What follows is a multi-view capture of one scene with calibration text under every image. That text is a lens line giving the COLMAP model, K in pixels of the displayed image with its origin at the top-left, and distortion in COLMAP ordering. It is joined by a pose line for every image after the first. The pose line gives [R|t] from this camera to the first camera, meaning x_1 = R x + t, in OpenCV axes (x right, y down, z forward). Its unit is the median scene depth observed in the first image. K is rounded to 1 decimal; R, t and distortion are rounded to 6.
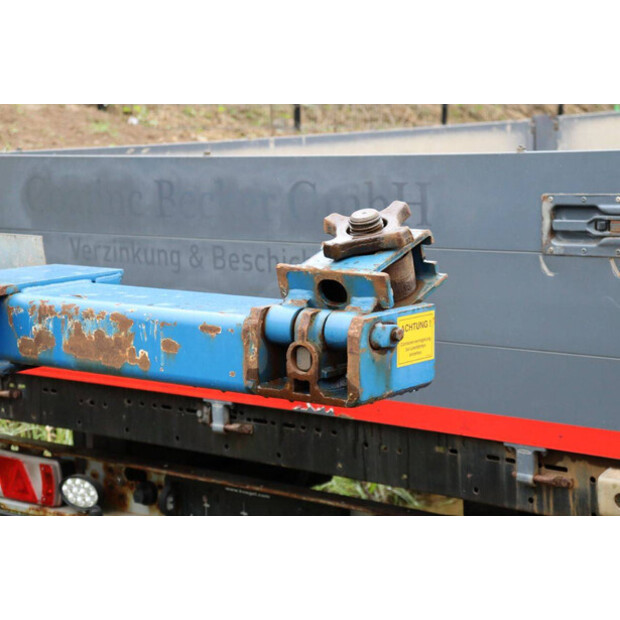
lens RADIAL K [[1461.0, 0, 310.0], [0, 1461.0, 310.0], [0, 0, 1]] dist [0.421650, 0.337311]
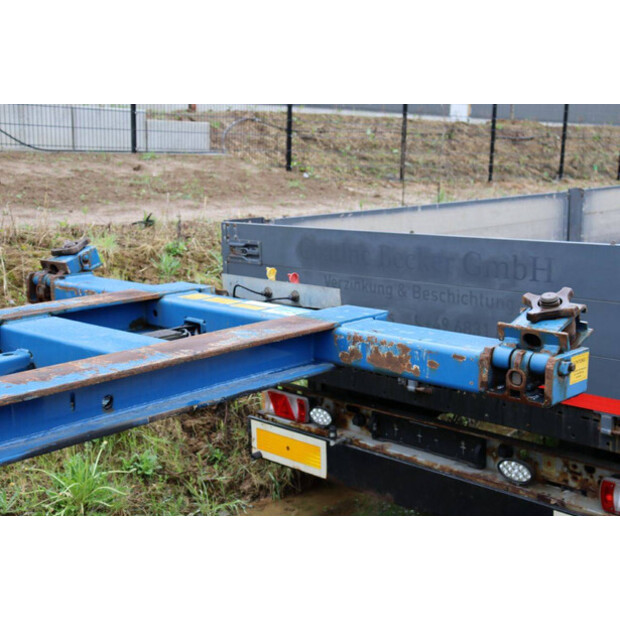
lens RADIAL K [[904.3, 0, 310.0], [0, 904.3, 310.0], [0, 0, 1]] dist [0.095940, 0.011053]
pose [[0.996493, 0.028929, -0.078511, -0.146104], [-0.026022, 0.998946, 0.037807, -0.073220], [0.079522, -0.035632, 0.996196, -0.108597]]
